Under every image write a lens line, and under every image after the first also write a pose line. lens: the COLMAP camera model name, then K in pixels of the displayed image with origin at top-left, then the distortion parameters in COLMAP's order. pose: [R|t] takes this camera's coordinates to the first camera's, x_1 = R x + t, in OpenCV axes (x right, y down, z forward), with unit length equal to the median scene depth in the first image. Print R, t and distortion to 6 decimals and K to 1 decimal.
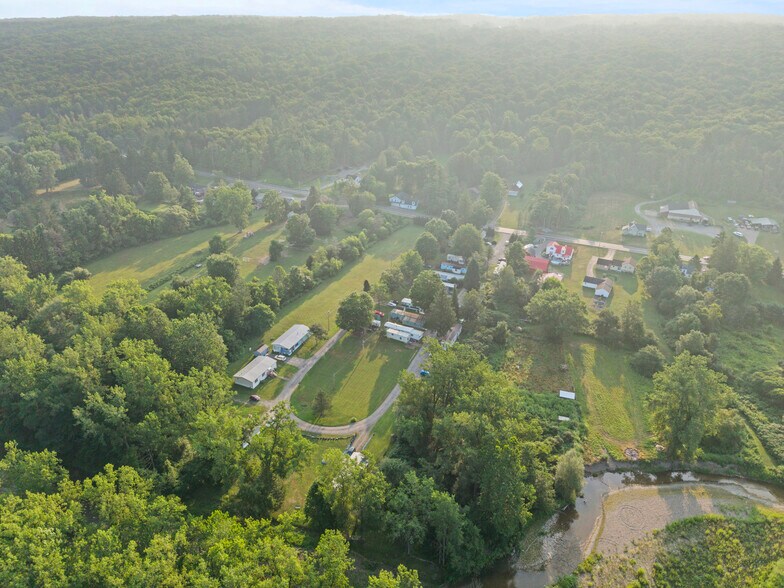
lens RADIAL K [[539.8, 0, 392.0], [0, 539.8, 294.0], [0, 0, 1]] dist [0.031586, -0.034623]
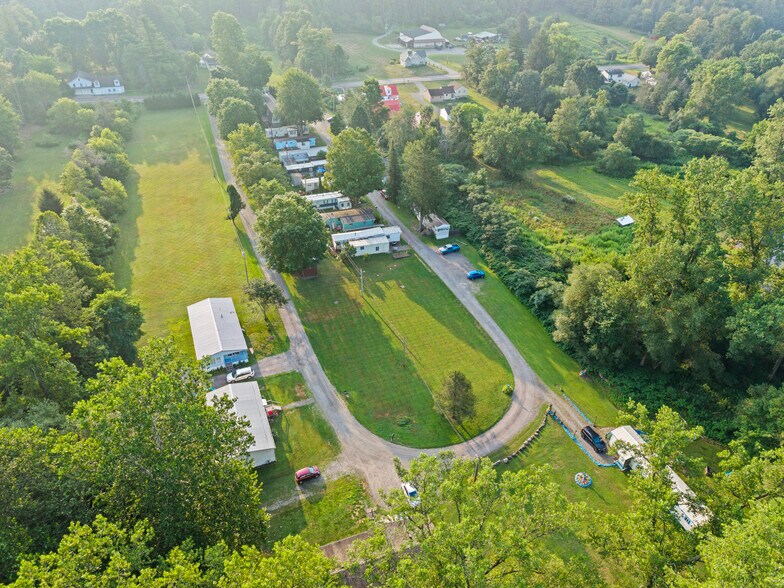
lens RADIAL K [[539.8, 0, 392.0], [0, 539.8, 294.0], [0, 0, 1]] dist [0.031586, -0.034623]
pose [[0.691354, -0.408108, 0.596219, -0.266161], [0.316292, 0.912877, 0.258098, -0.013526], [-0.649607, 0.010142, 0.760203, 0.427978]]
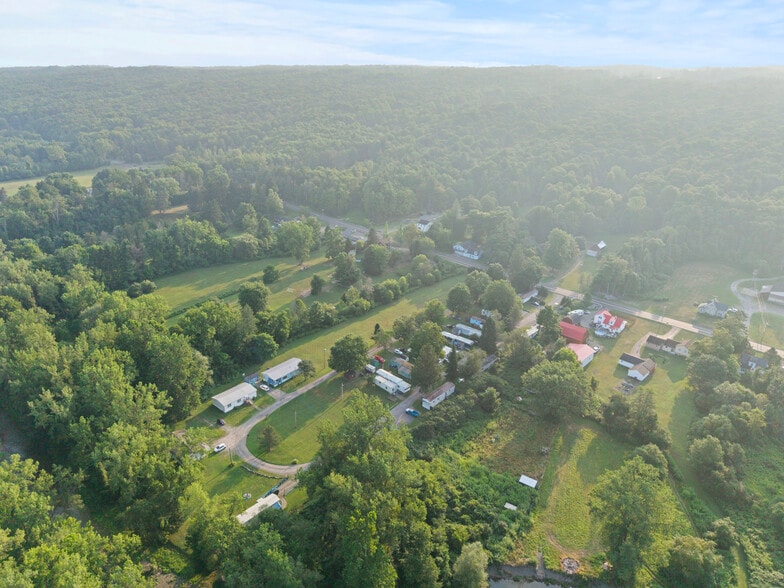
lens RADIAL K [[539.8, 0, 392.0], [0, 539.8, 294.0], [0, 0, 1]] dist [0.031586, -0.034623]
pose [[0.956788, 0.117888, -0.265817, 0.208046], [-0.137410, 0.988929, -0.056010, -0.025609], [0.256271, 0.090116, 0.962395, 0.037172]]
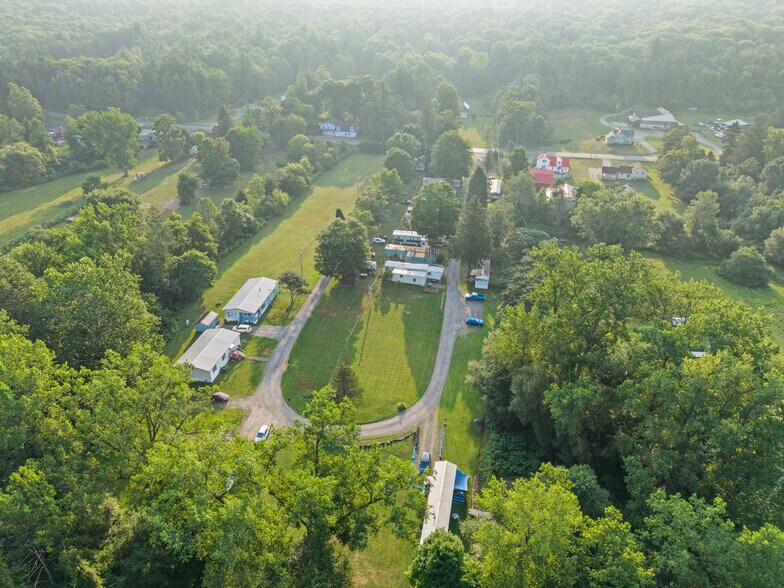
lens RADIAL K [[533.8, 0, 390.0], [0, 533.8, 297.6], [0, 0, 1]] dist [0.004950, -0.000103]
pose [[0.972392, -0.120091, 0.200081, -0.118566], [0.110689, 0.992186, 0.057577, 0.049194], [-0.205433, -0.033841, 0.978086, 0.272191]]
